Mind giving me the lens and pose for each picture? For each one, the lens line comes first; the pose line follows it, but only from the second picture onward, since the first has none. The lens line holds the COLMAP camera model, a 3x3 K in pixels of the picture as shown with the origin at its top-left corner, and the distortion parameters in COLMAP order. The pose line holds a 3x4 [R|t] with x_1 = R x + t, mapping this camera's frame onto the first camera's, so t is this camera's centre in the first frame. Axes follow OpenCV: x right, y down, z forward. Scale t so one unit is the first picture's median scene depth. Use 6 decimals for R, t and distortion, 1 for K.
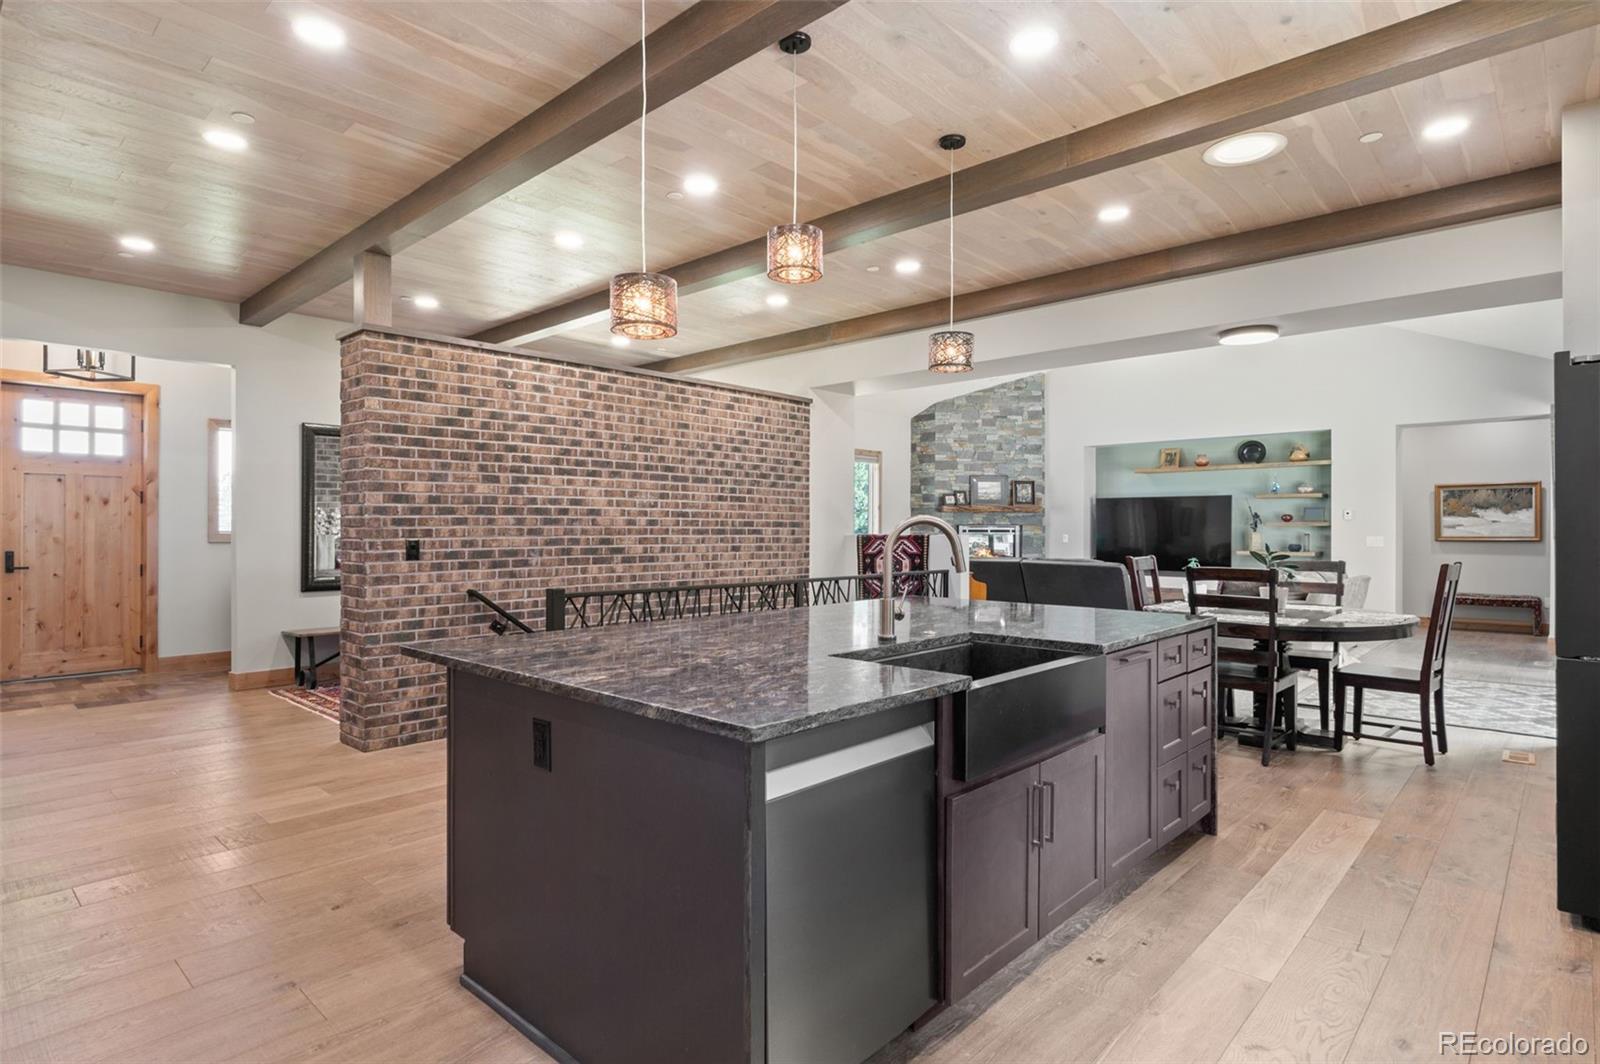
lens RADIAL K [[843.7, 0, 800.0], [0, 843.7, 532.0], [0, 0, 1]] dist [-0.004238, -0.000998]
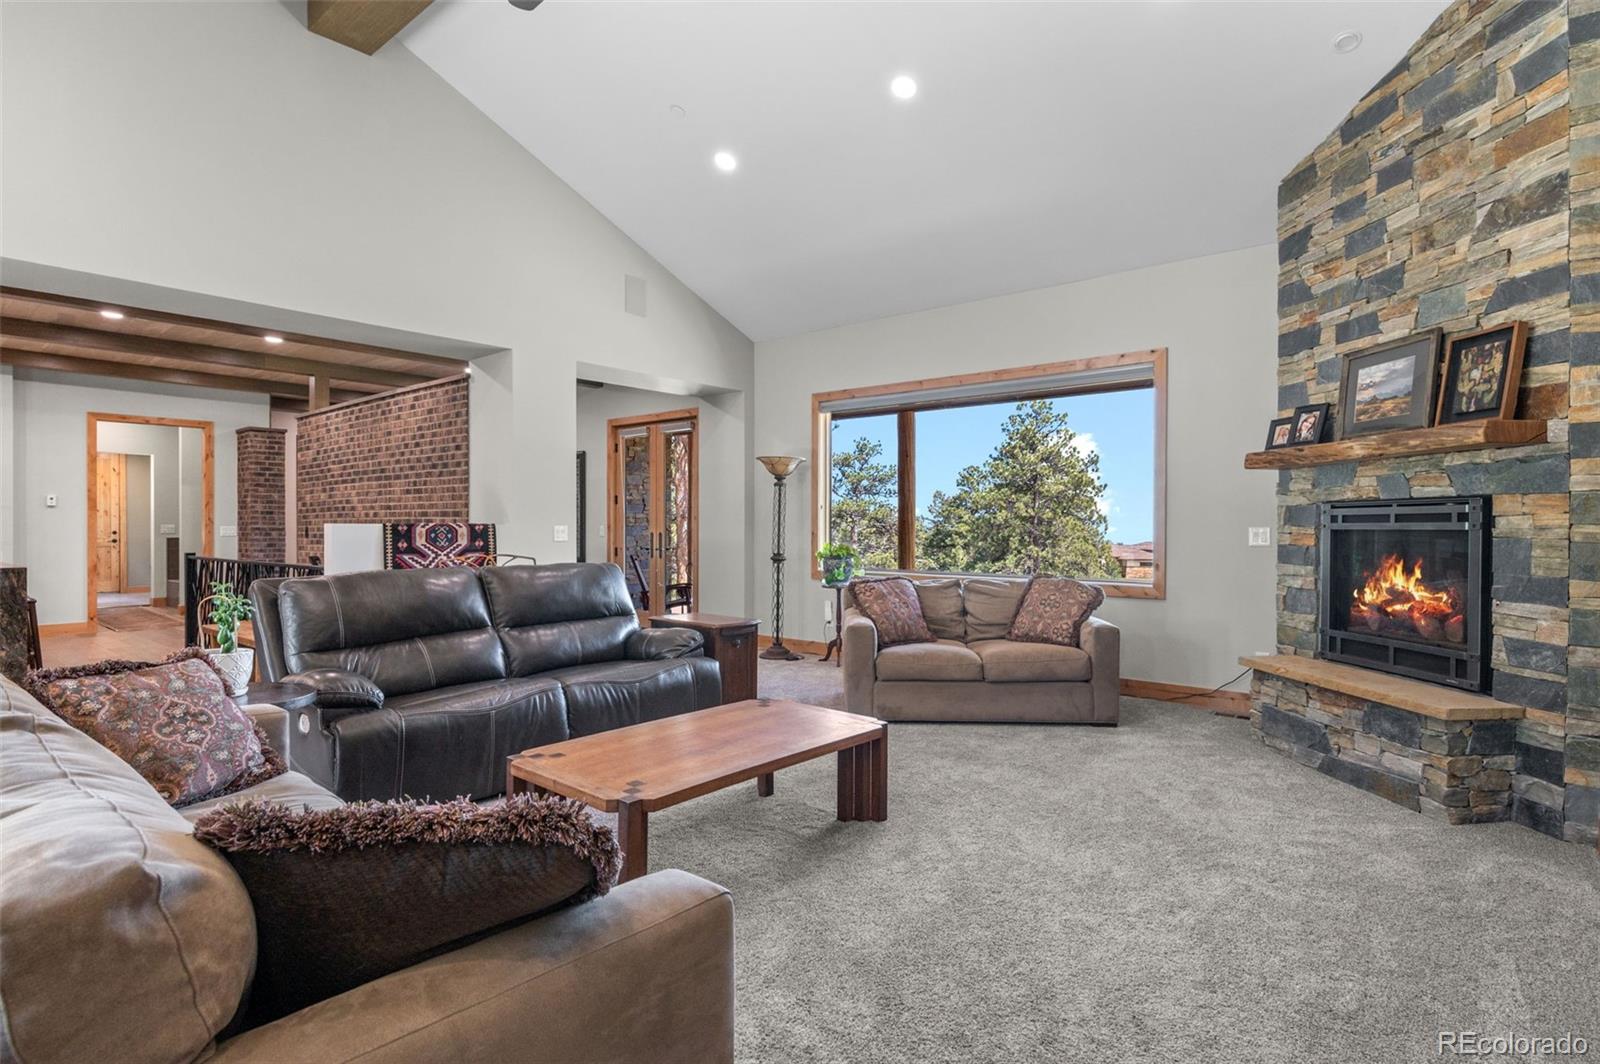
lens RADIAL K [[811.5, 0, 795.1], [0, 811.5, 534.3], [0, 0, 1]] dist [-0.003036, -0.000607]
pose [[0.042631, 0.008162, -0.999058, 0.589492], [-0.002978, 0.999963, 0.008043, 0.003634], [0.999086, 0.002633, 0.042654, 0.868809]]
